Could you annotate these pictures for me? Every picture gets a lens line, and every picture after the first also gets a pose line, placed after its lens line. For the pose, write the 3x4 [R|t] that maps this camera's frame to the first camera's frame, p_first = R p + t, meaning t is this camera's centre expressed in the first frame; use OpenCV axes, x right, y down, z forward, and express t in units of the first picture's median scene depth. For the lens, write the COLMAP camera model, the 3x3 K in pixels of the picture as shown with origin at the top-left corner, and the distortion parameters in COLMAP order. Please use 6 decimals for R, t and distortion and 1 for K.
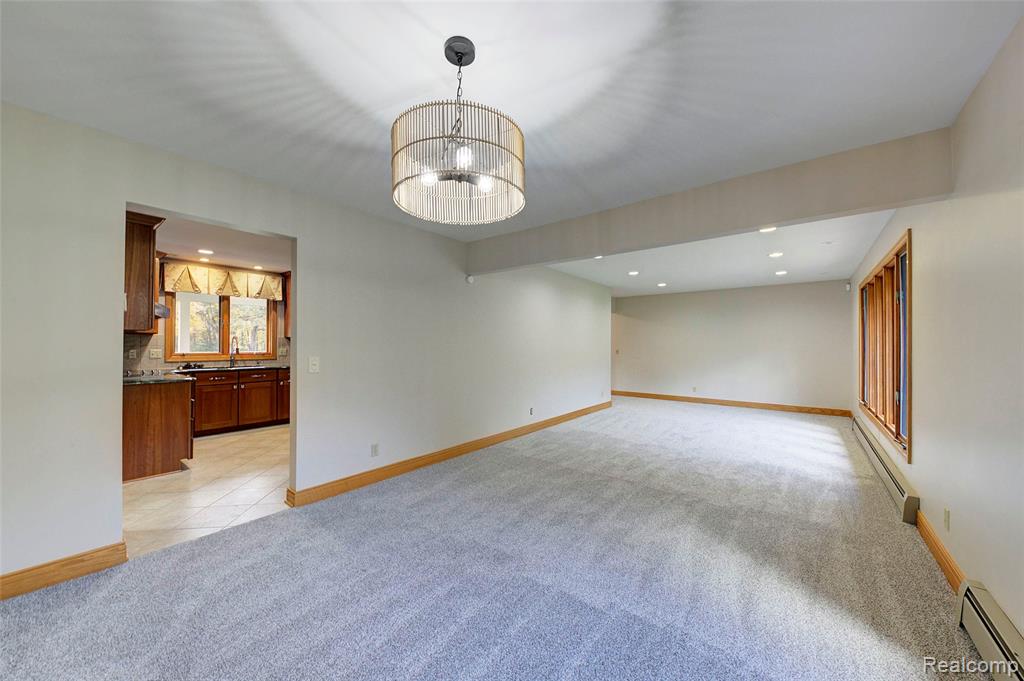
lens RADIAL K [[355.4, 0, 504.8], [0, 355.4, 343.7], [0, 0, 1]] dist [-0.006978, -0.001590]
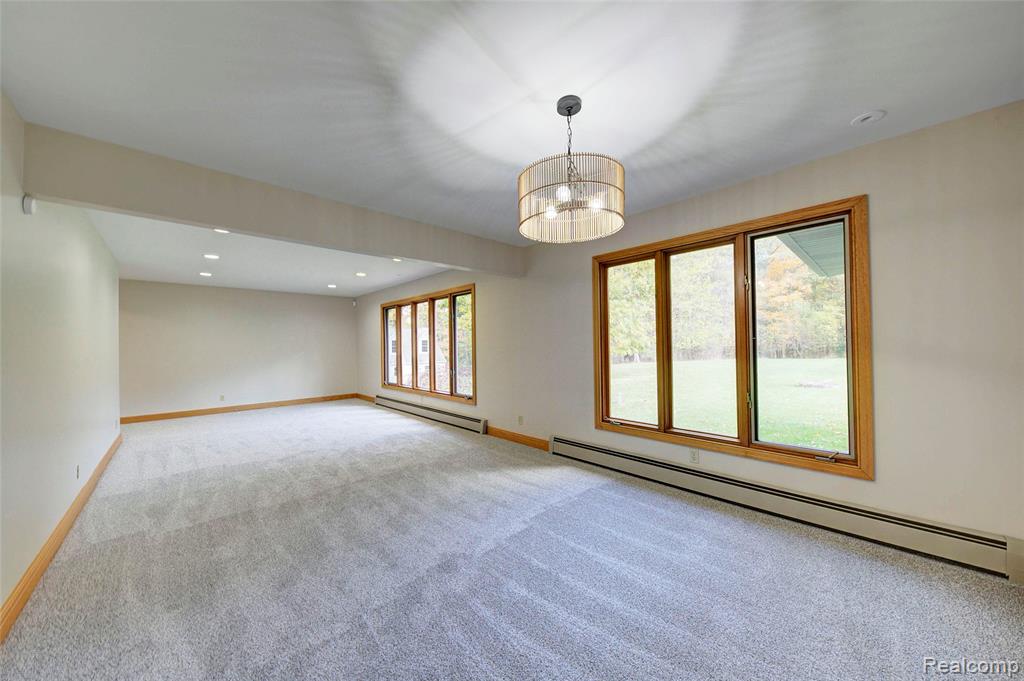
lens RADIAL K [[355.4, 0, 503.4], [0, 355.4, 342.1], [0, 0, 1]] dist [-0.006978, -0.001590]
pose [[0.134259, 0.000727, 0.990946, -0.600934], [0.013794, 0.999901, -0.002602, 0.002138], [-0.990850, 0.014018, 0.134235, 0.458331]]
